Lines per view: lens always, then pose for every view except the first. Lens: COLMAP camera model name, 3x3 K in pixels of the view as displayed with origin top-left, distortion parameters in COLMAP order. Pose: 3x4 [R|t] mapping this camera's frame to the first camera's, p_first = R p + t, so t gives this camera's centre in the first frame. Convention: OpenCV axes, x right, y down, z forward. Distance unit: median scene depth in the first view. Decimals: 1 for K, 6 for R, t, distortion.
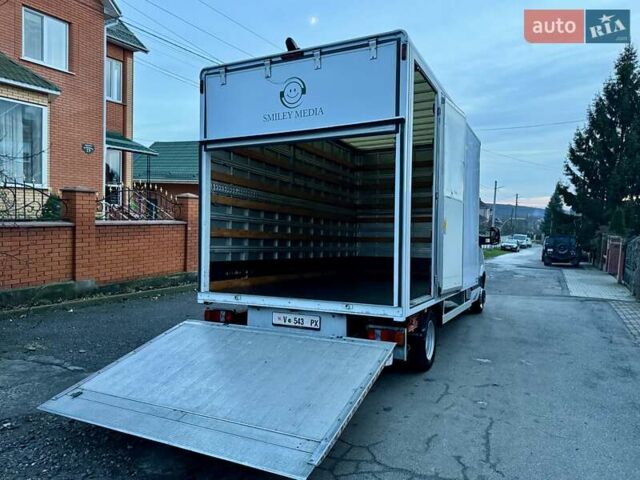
lens RADIAL K [[458.1, 0, 320.0], [0, 458.1, 240.0], [0, 0, 1]] dist [0.000893, -0.001353]
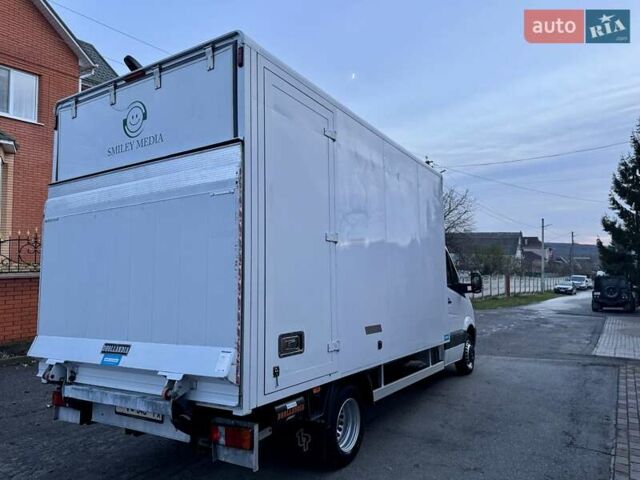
lens RADIAL K [[471.0, 0, 311.7], [0, 471.0, 239.4], [0, 0, 1]] dist [-0.007768, -0.002180]
pose [[0.994044, -0.028996, -0.105049, 0.314761], [0.018602, 0.994952, -0.098609, -0.018325], [0.107378, 0.096067, 0.989566, 0.210534]]
